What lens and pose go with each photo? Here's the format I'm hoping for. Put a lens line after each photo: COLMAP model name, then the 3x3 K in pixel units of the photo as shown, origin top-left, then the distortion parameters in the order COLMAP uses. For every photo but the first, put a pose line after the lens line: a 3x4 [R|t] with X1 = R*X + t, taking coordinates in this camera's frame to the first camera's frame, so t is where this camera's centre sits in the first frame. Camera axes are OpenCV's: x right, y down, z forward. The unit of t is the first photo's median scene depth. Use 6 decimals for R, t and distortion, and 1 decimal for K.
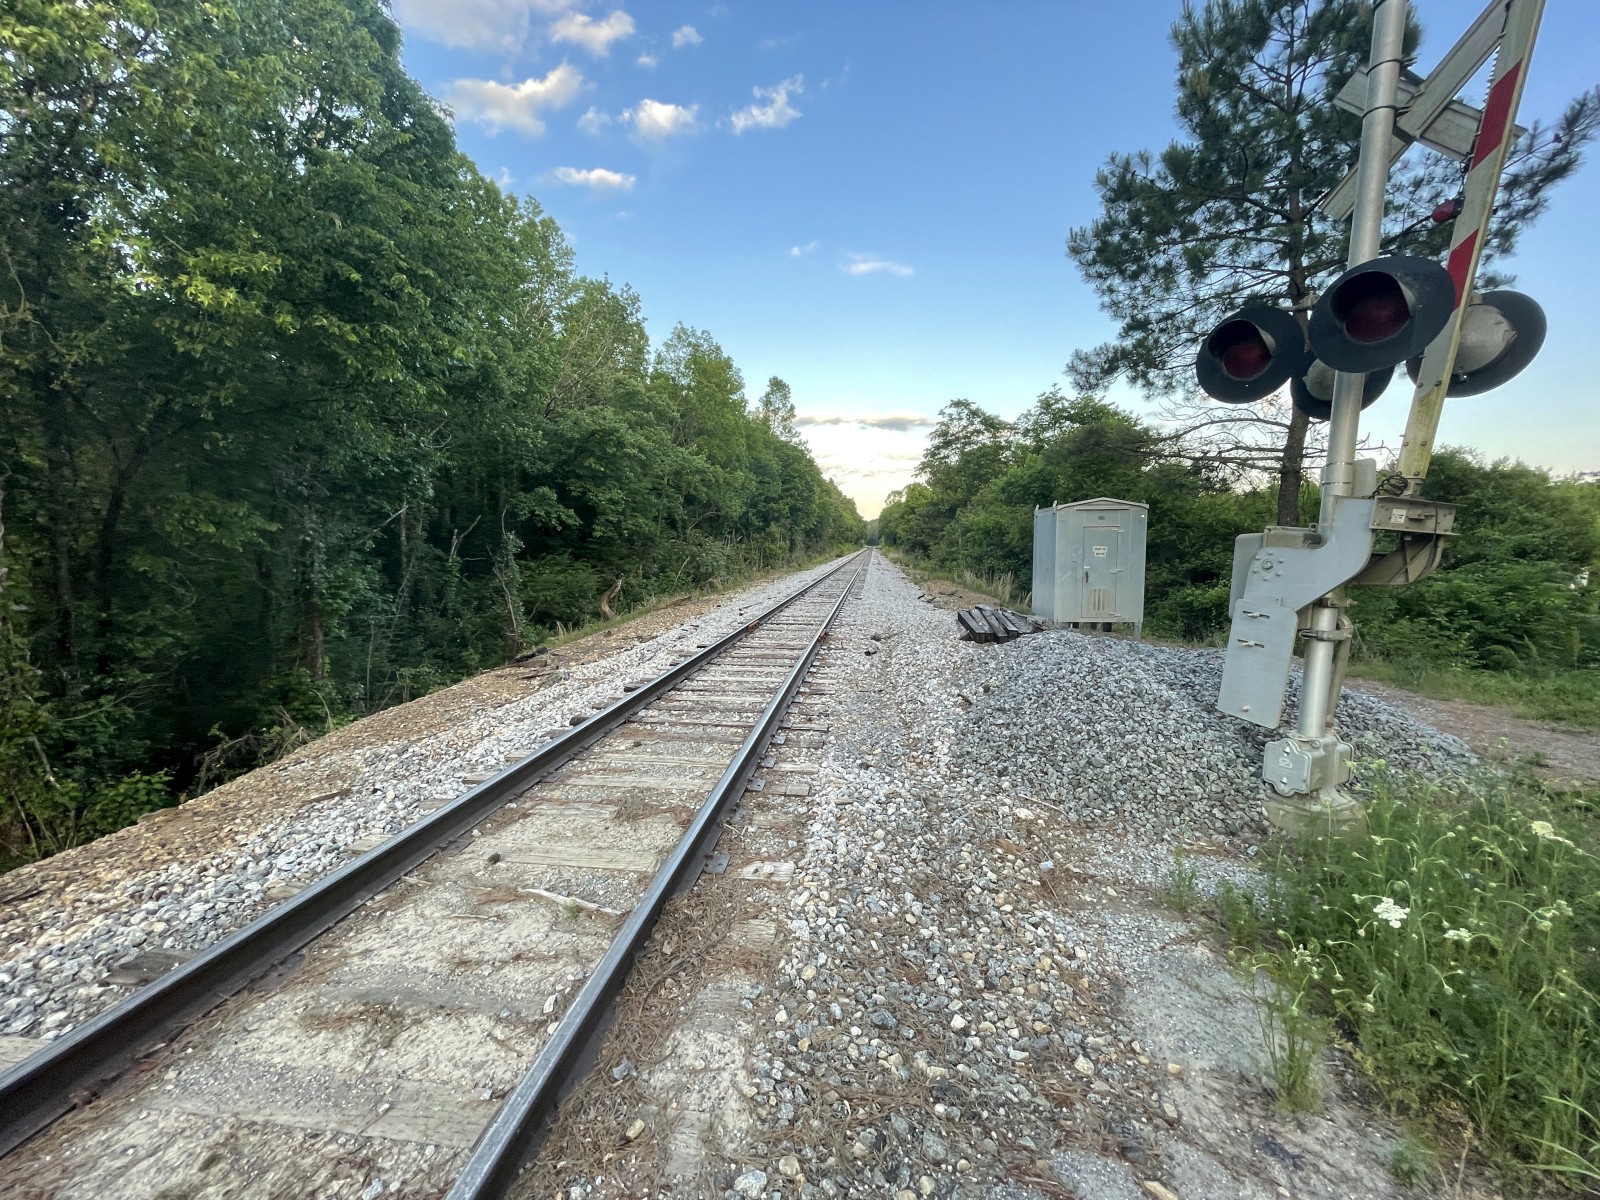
lens RADIAL K [[633.5, 0, 808.7], [0, 633.5, 600.3], [0, 0, 1]] dist [-0.007285, 0.000497]
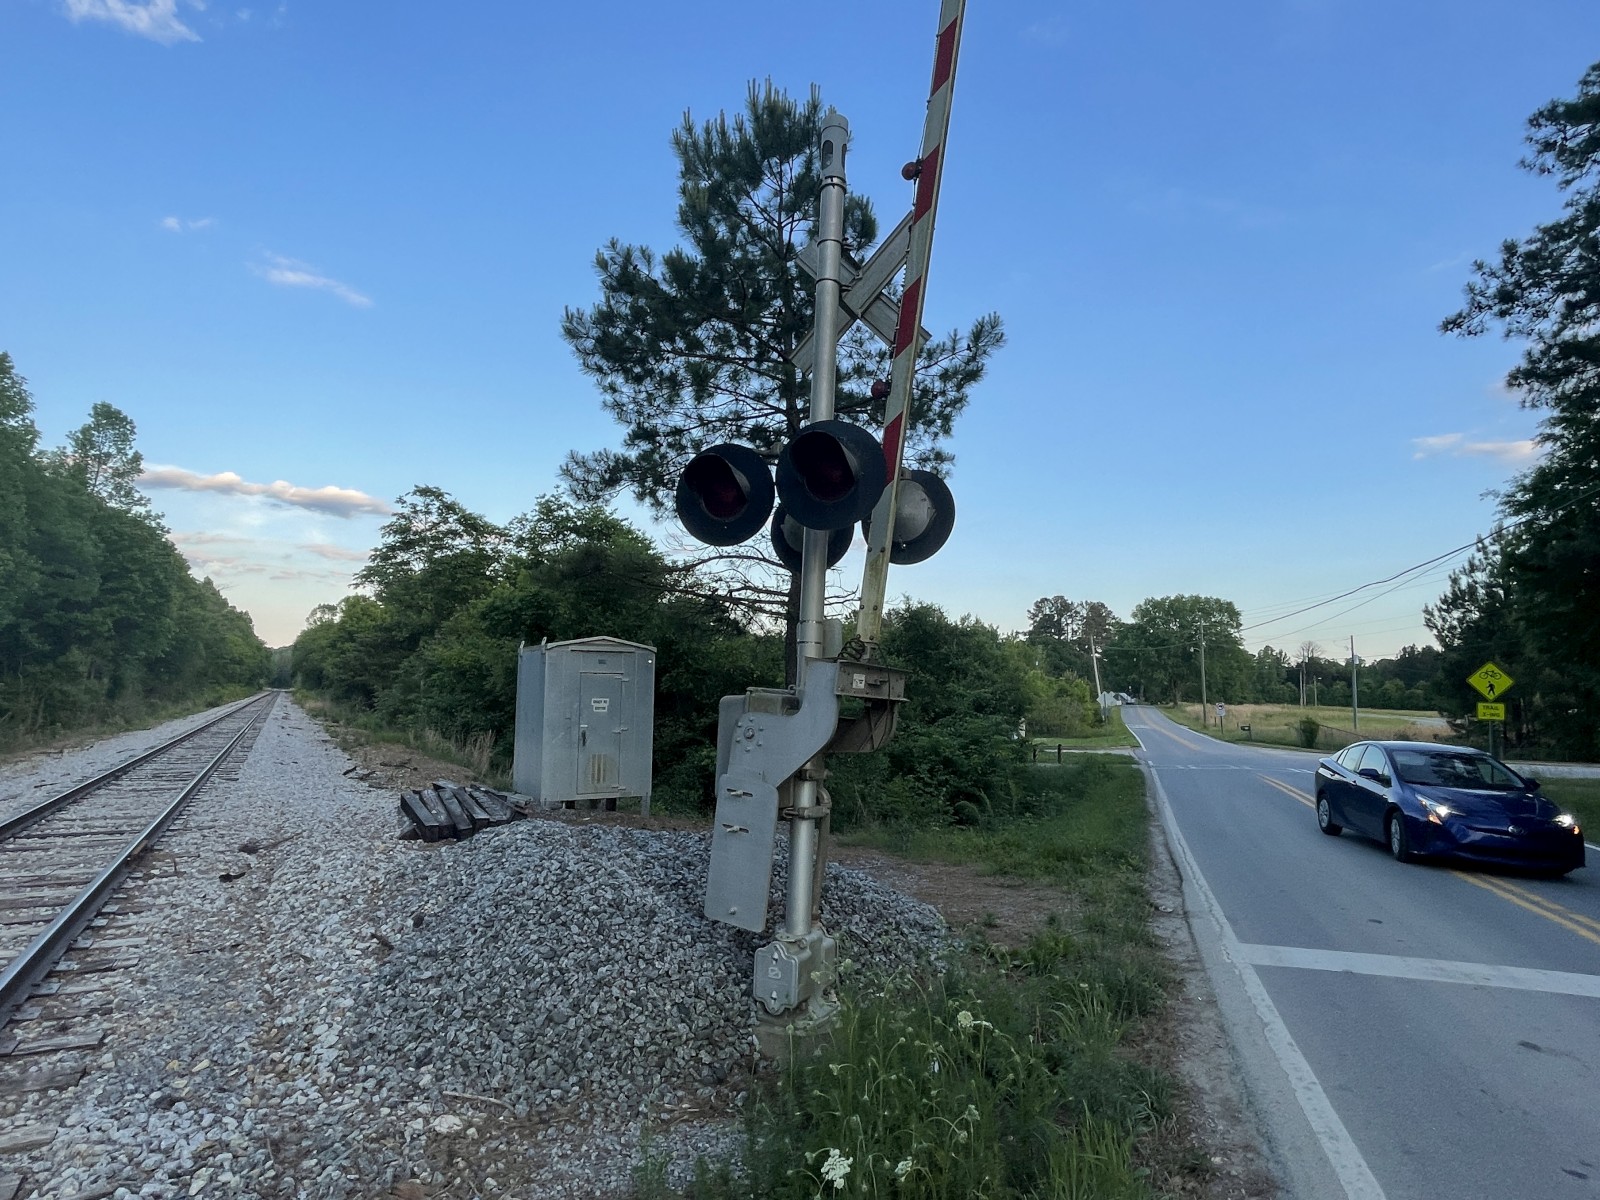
lens RADIAL K [[870.5, 0, 796.4], [0, 870.5, 605.0], [0, 0, 1]] dist [-0.002821, -0.003785]
pose [[0.805831, 0.070979, 0.587876, 0.027365], [0.038017, 0.984540, -0.170984, -0.008833], [-0.590923, 0.160134, 0.790675, -0.001060]]
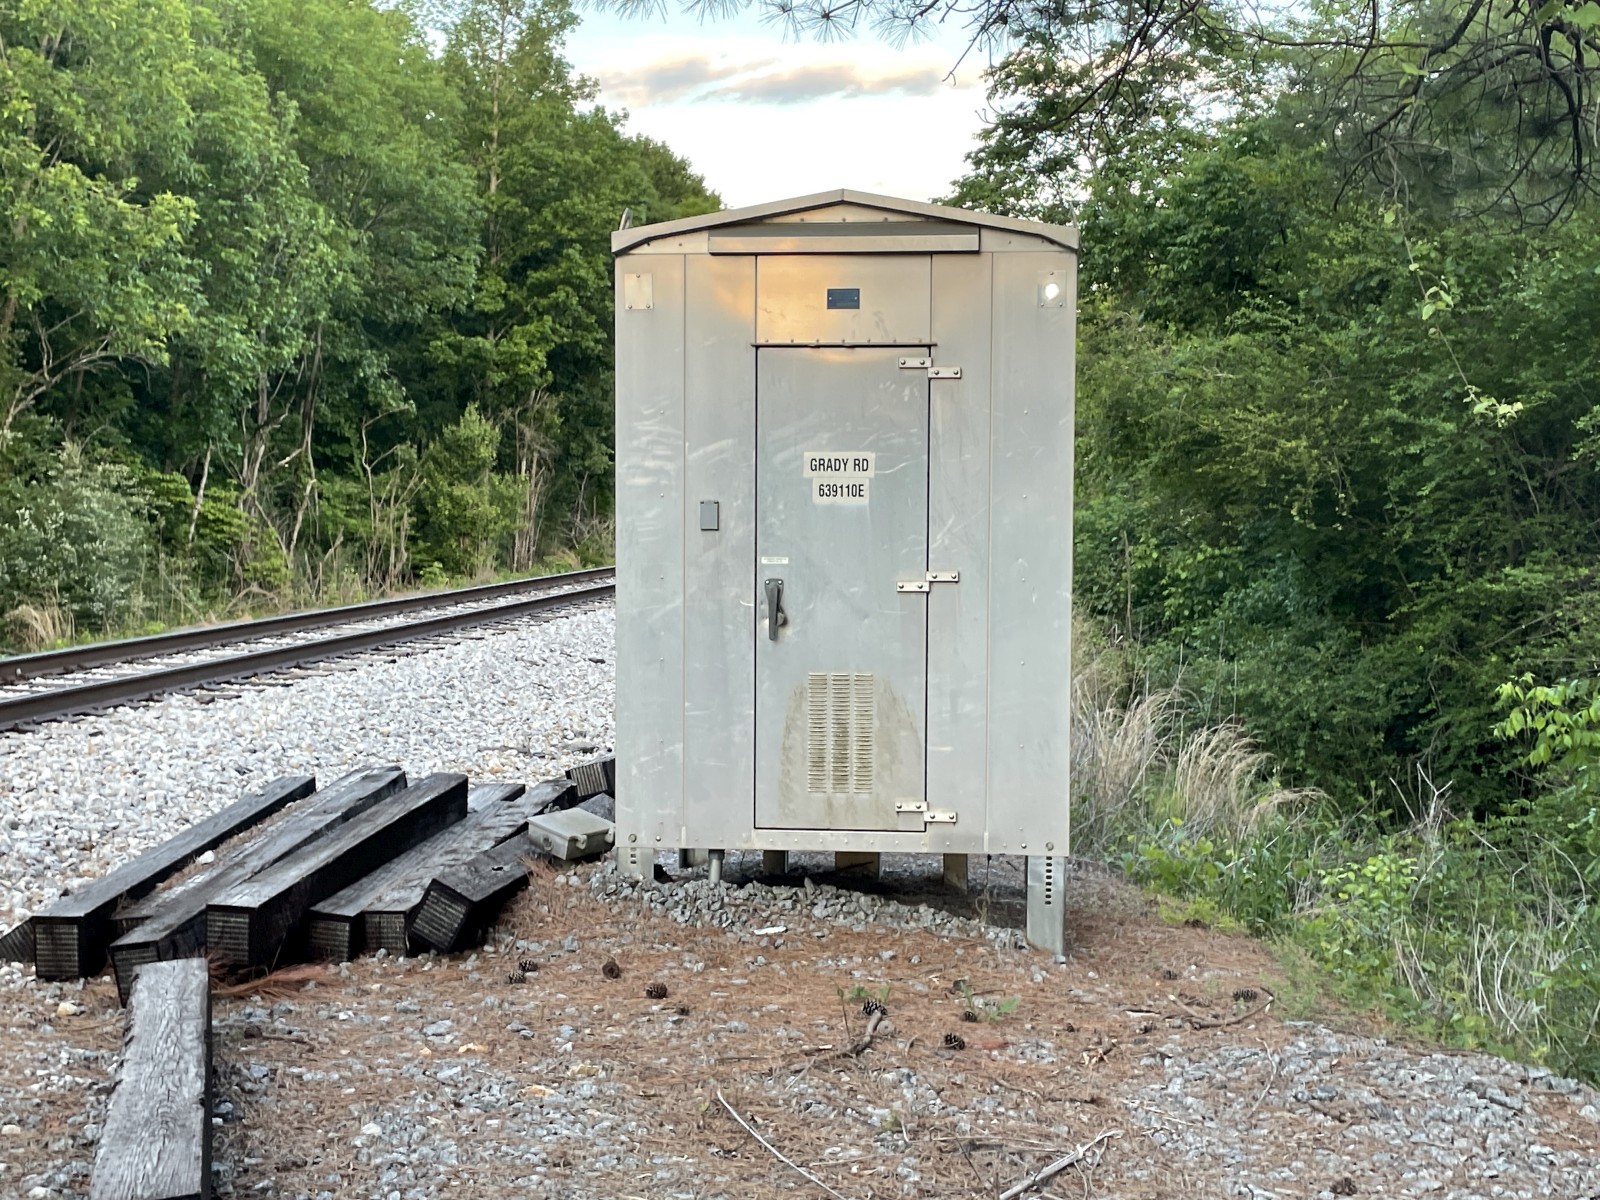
lens RADIAL K [[2144.1, 0, 800.2], [0, 2144.1, 598.4], [0, 0, 1]] dist [0.033460, 0.000000]
pose [[0.999828, 0.013243, -0.012960, 0.603451], [-0.013758, 0.999085, -0.040492, -0.020547], [0.012412, 0.040663, 0.999096, 0.487376]]
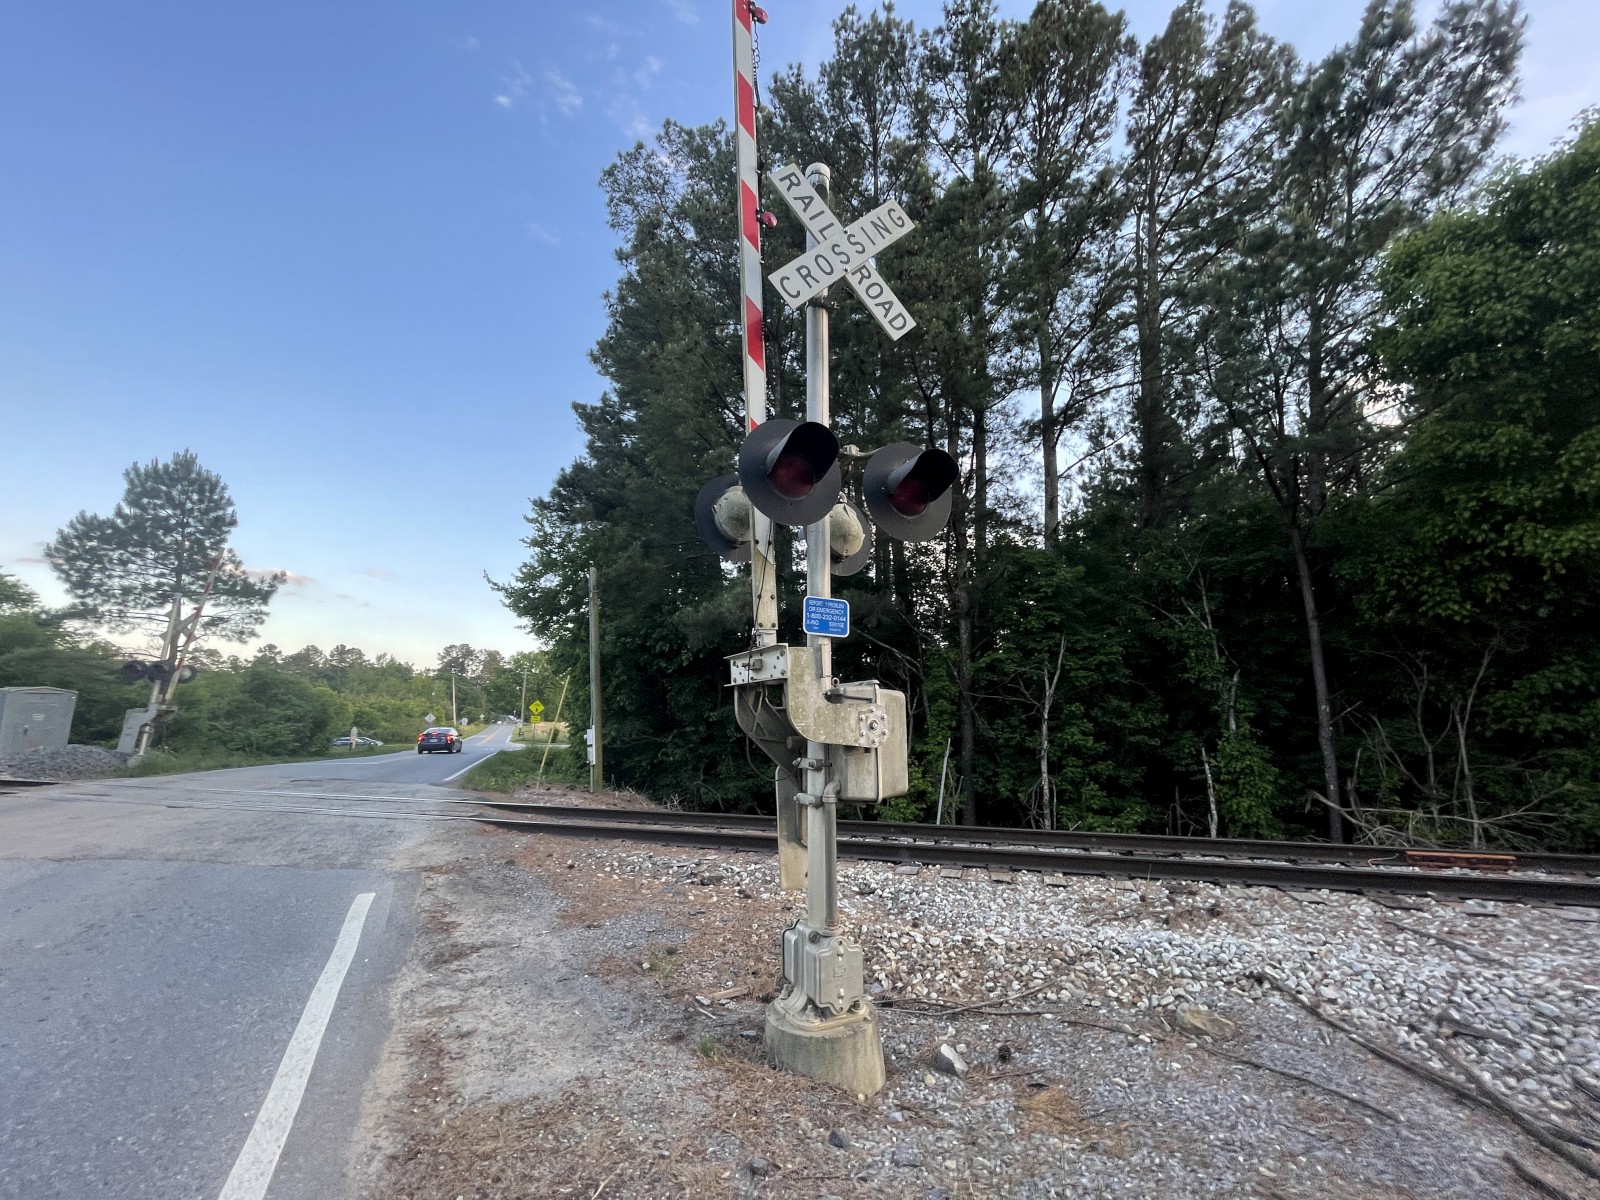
lens RADIAL K [[633.5, 0, 800.7], [0, 633.5, 600.4], [0, 0, 1]] dist [-0.007285, 0.000497]
pose [[0.175357, 0.183143, 0.967320, -1.211946], [0.086475, 0.975882, -0.200440, 0.183446], [-0.980700, 0.118798, 0.155291, -1.841875]]
